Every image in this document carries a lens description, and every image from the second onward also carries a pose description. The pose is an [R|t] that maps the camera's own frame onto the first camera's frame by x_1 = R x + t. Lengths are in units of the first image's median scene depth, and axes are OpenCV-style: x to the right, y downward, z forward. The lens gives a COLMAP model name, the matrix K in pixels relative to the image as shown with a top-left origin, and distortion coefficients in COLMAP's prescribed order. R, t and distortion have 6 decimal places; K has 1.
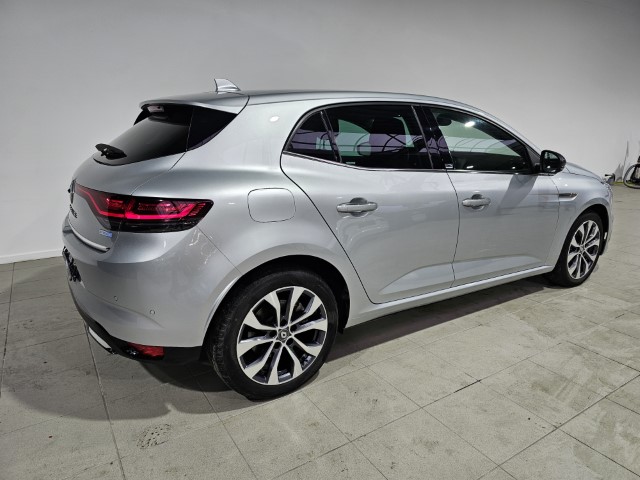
lens RADIAL K [[431.0, 0, 318.7], [0, 431.0, 239.1], [0, 0, 1]] dist [0.022869, -0.011753]
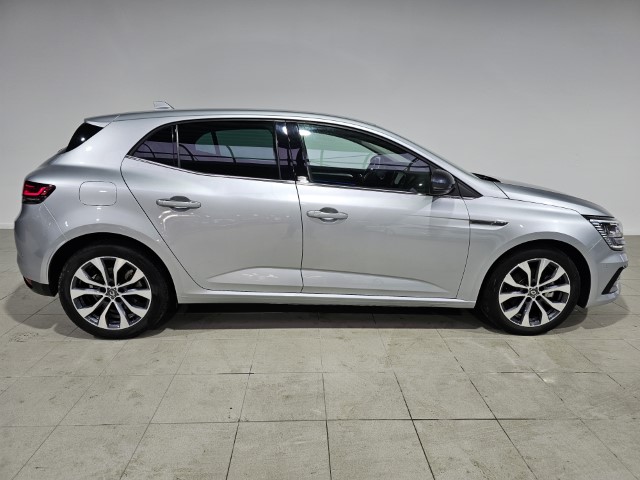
lens RADIAL K [[431.0, 0, 319.6], [0, 431.0, 243.1], [0, 0, 1]] dist [0.022869, -0.011753]
pose [[0.868503, 0.135616, -0.476771, 1.044006], [-0.142572, 0.989545, 0.021758, -0.048433], [0.474737, 0.049077, 0.878758, 0.117924]]
